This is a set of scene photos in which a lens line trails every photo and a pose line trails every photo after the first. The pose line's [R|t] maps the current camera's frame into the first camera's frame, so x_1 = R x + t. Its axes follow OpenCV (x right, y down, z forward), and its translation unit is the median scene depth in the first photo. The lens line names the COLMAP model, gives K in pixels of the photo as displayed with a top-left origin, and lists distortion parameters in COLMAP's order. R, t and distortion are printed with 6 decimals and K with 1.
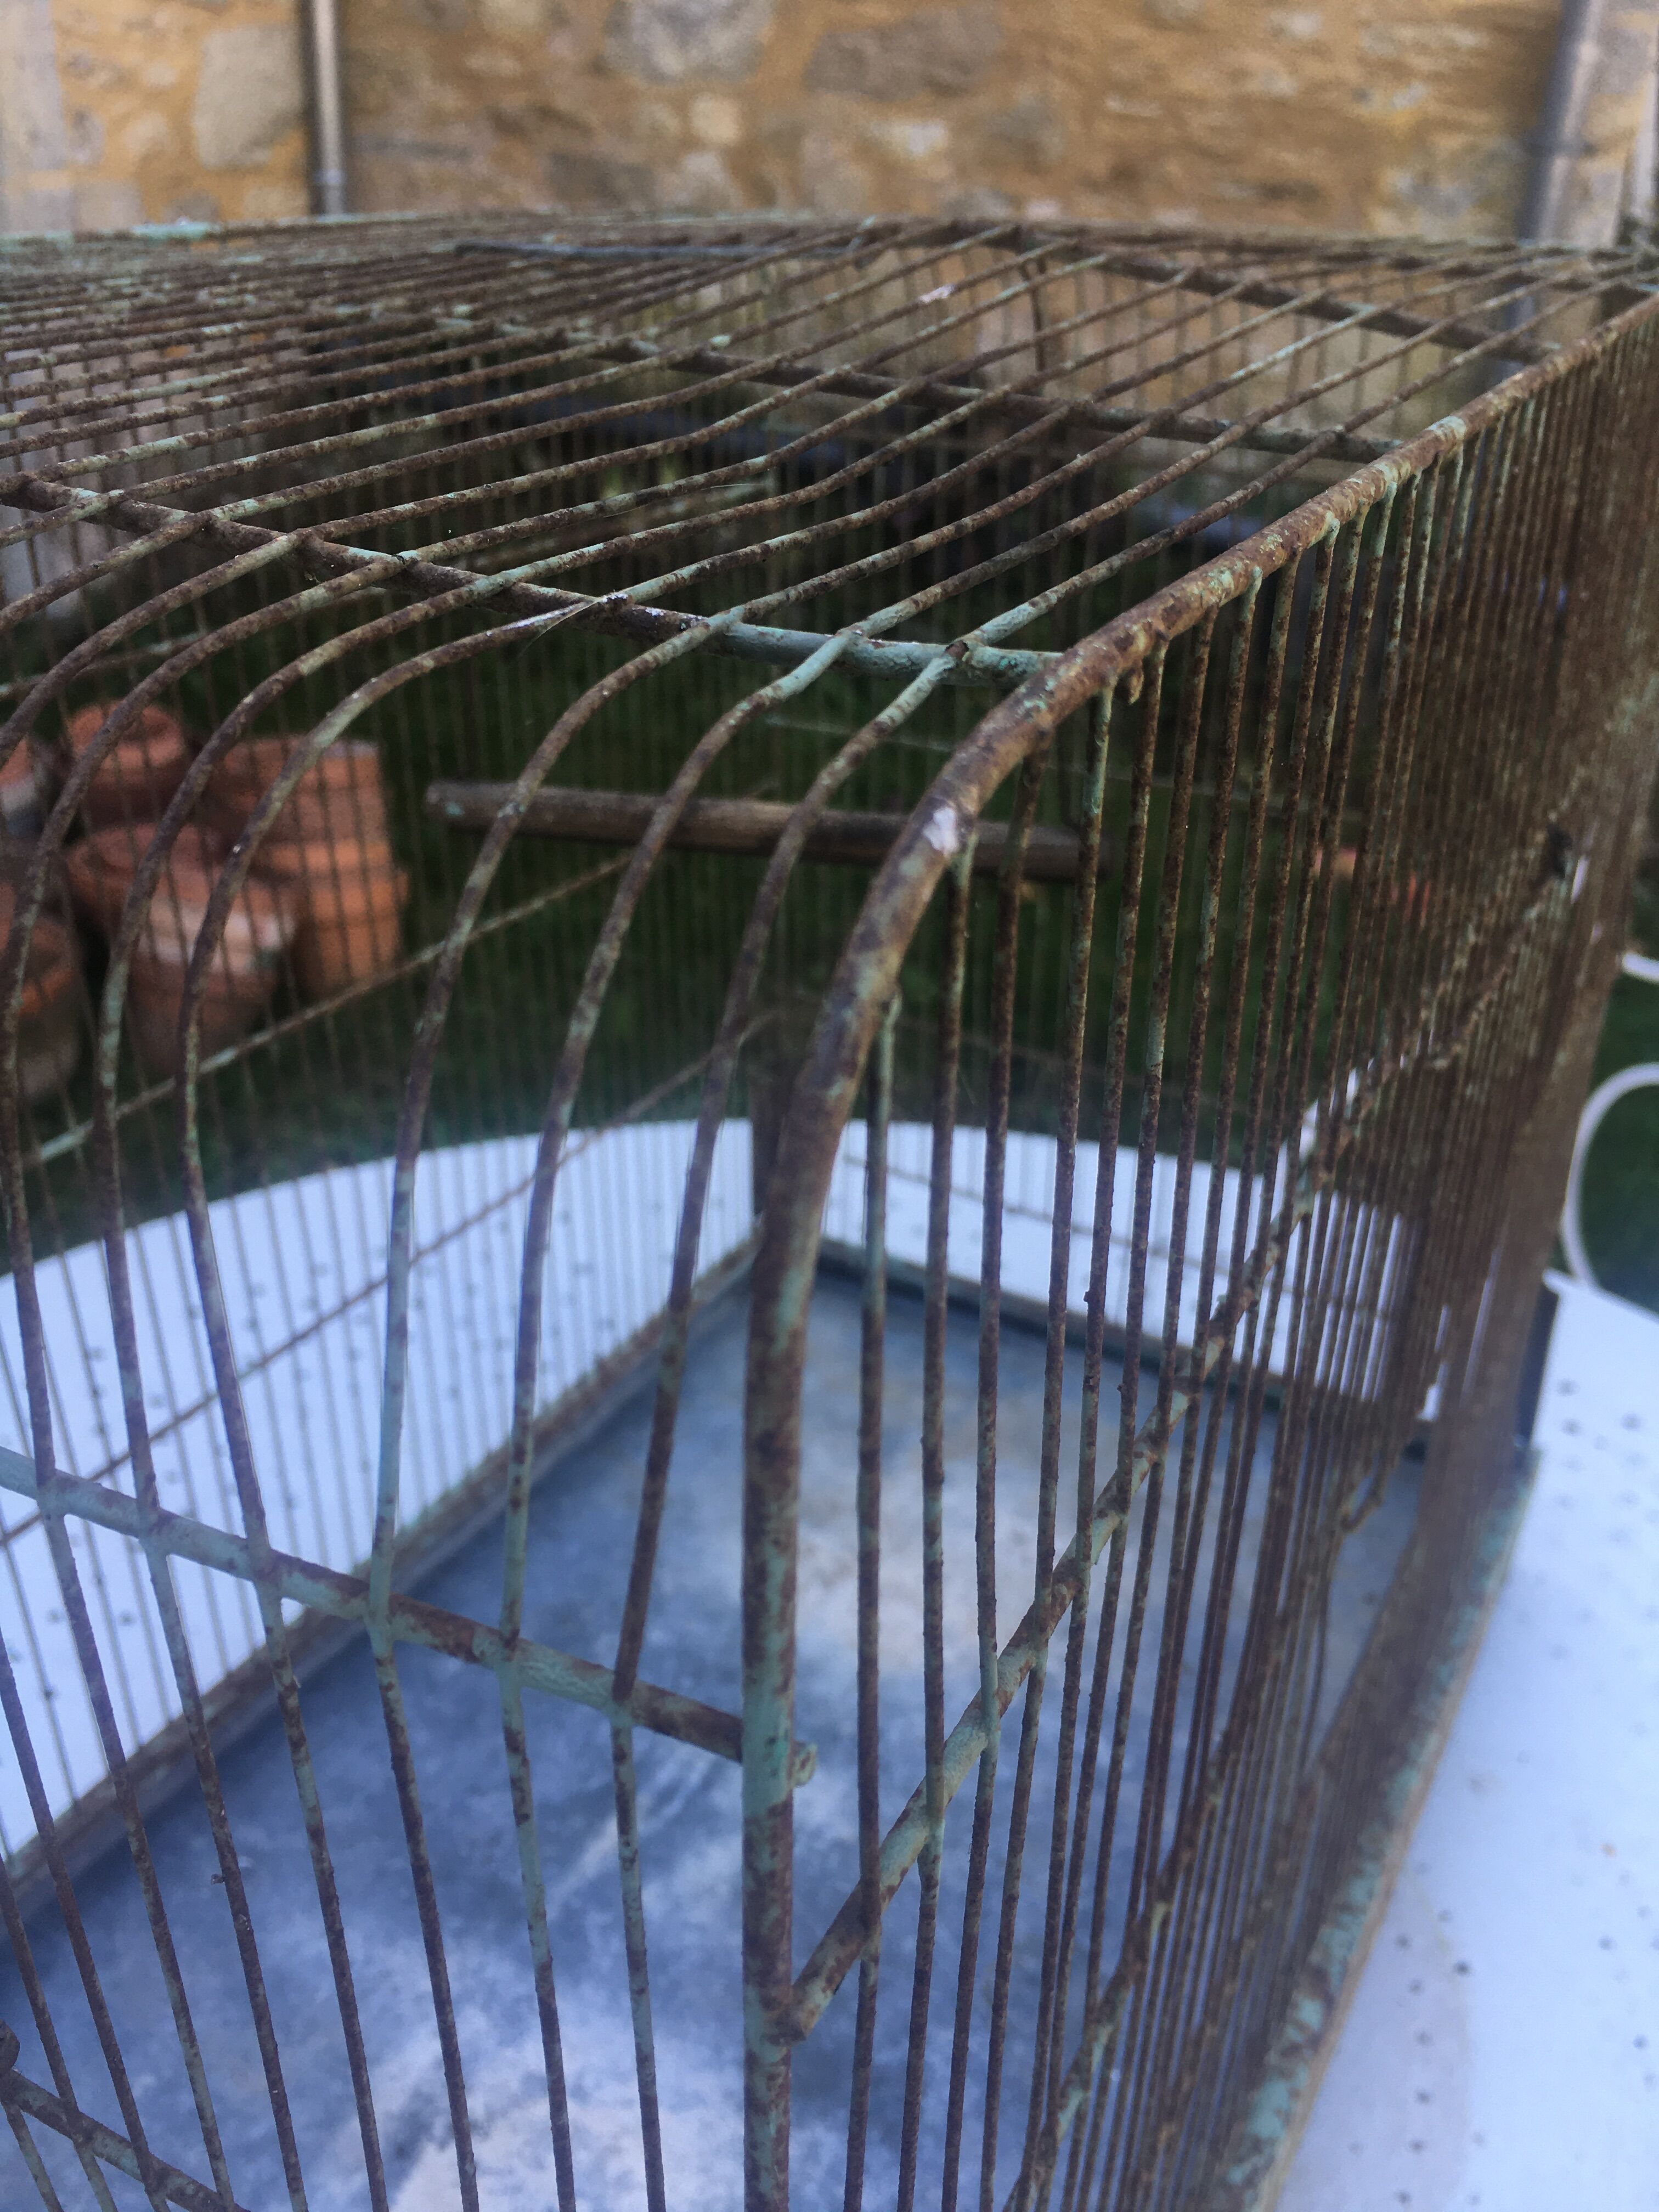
lens RADIAL K [[1903.0, 0, 811.6], [0, 1903.0, 1112.4], [0, 0, 1]] dist [0.079572, -0.125239]
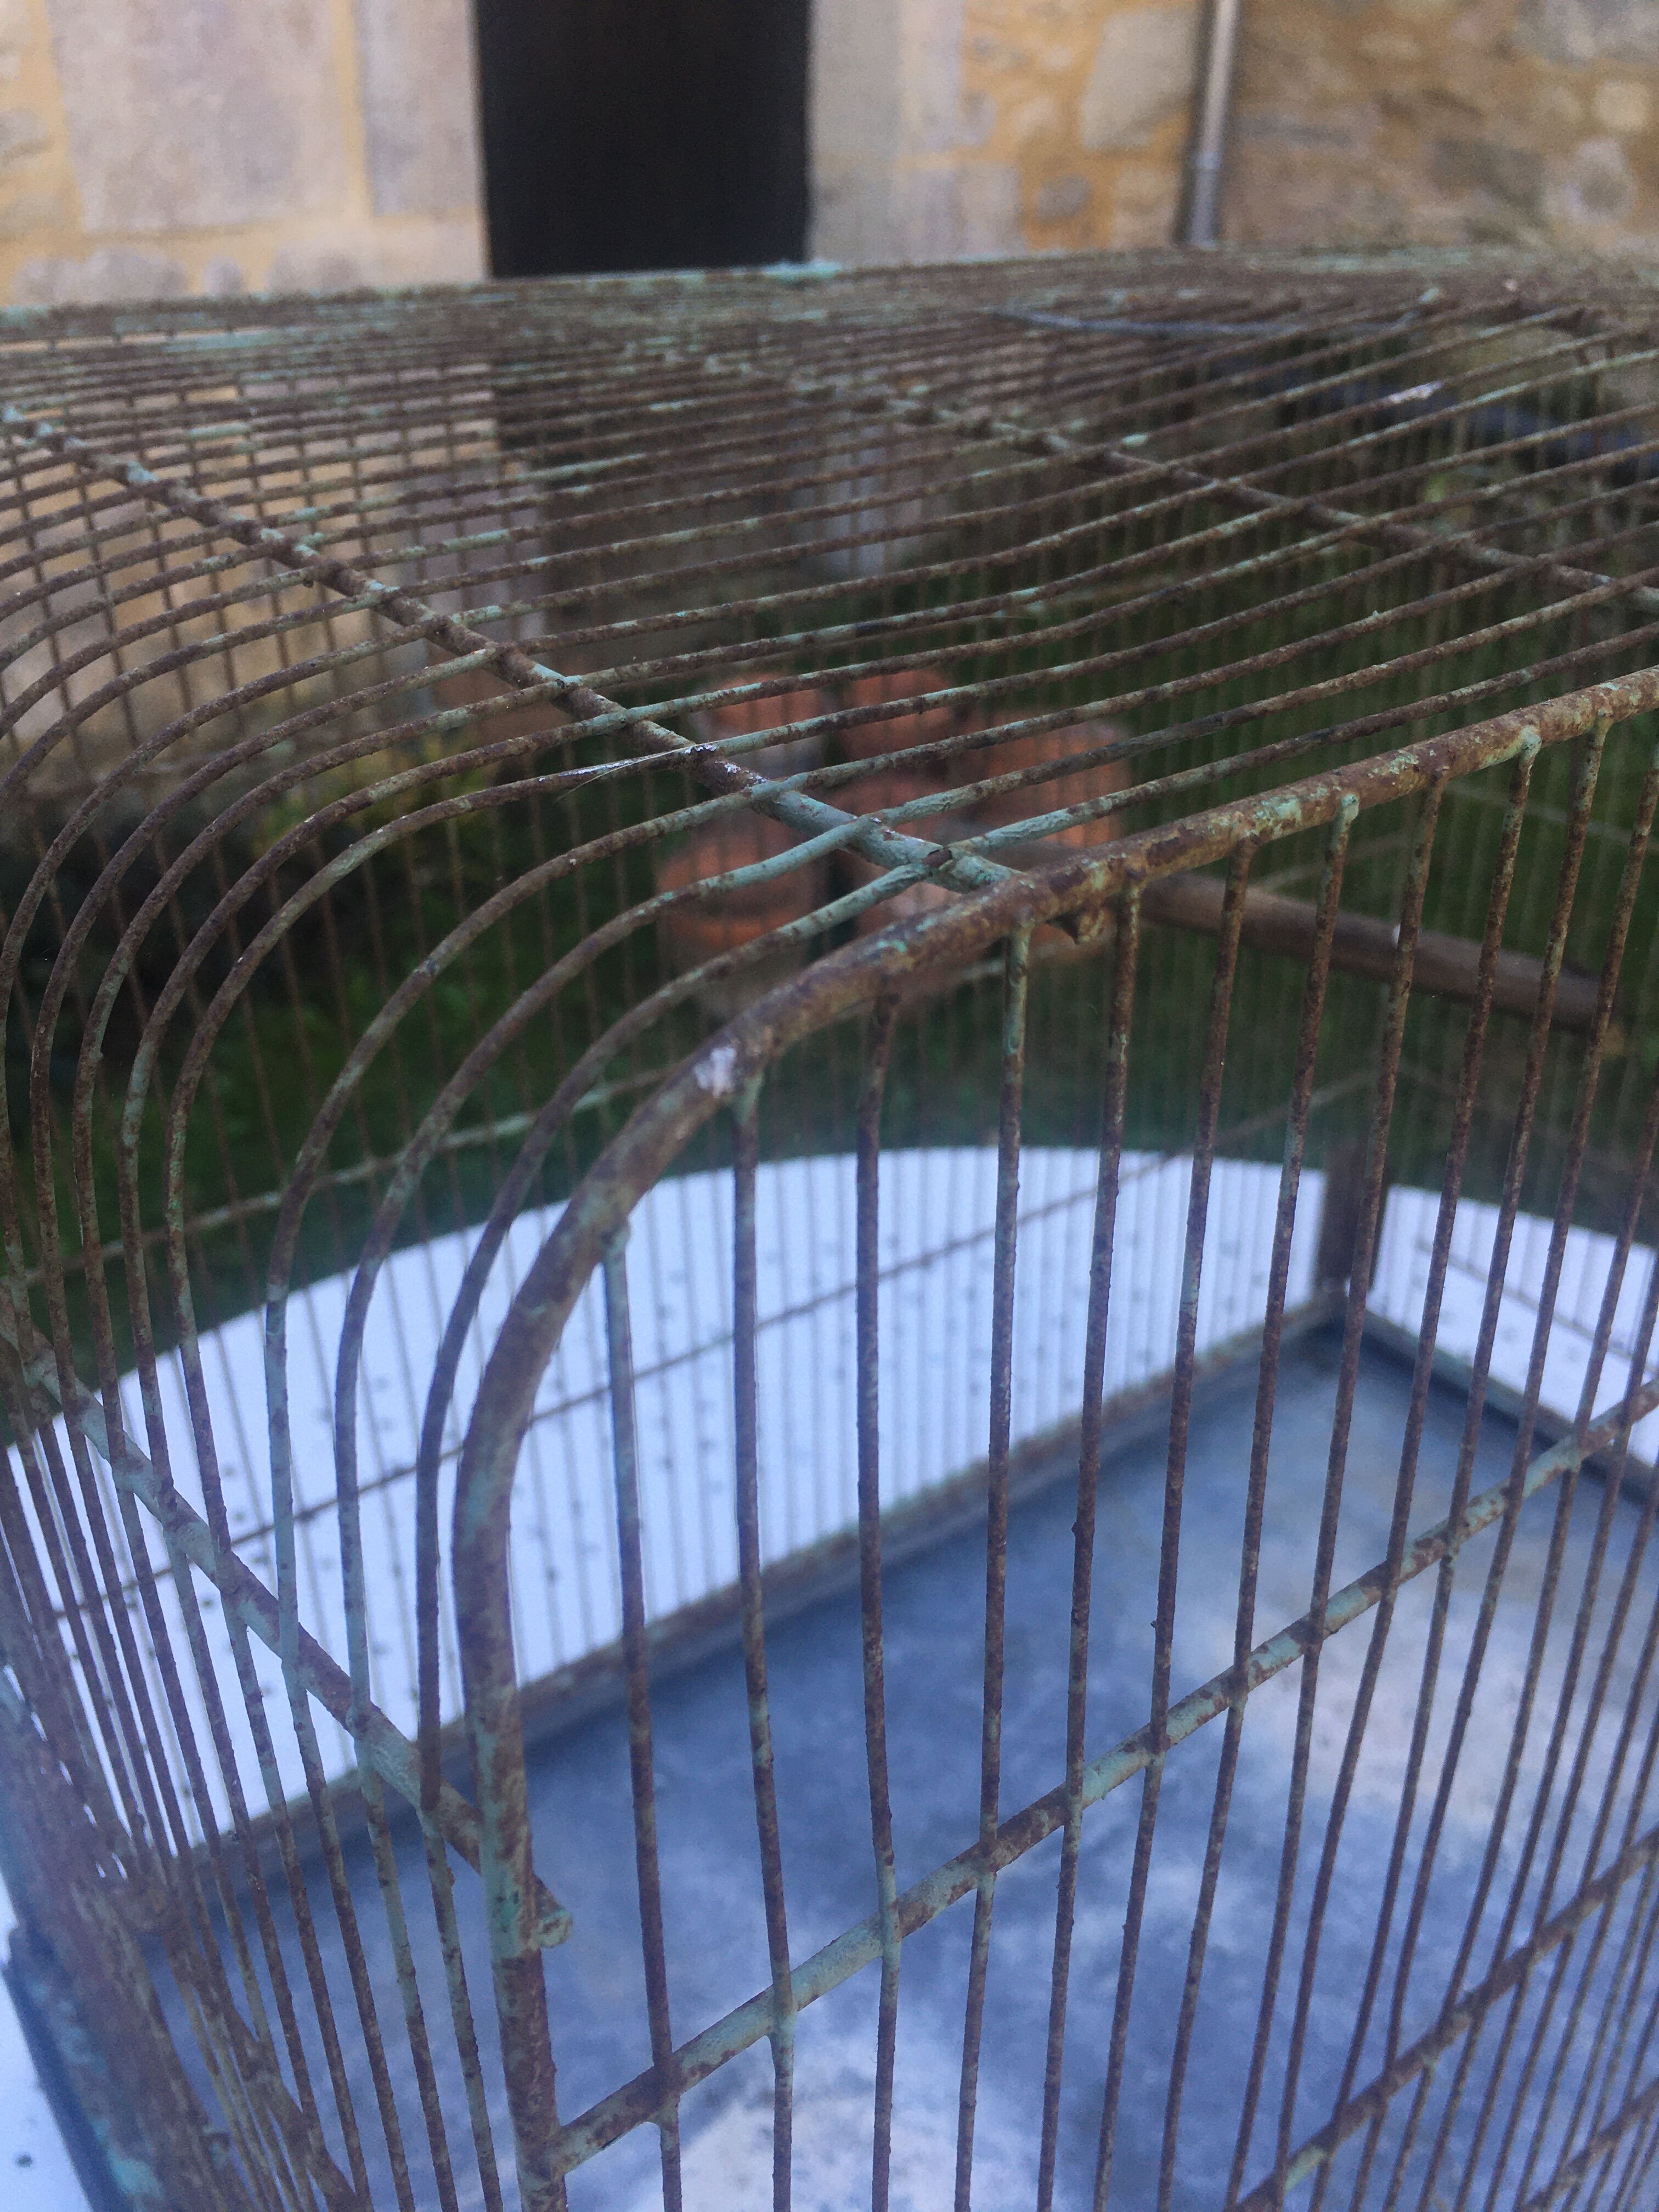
lens RADIAL K [[1903.0, 0, 823.5], [0, 1903.0, 1126.4], [0, 0, 1]] dist [0.079572, -0.125239]
pose [[0.922496, 0.180519, -0.341195, 0.098780], [-0.176264, 0.983372, 0.043713, -0.036625], [0.343413, 0.019815, 0.938976, 0.019517]]
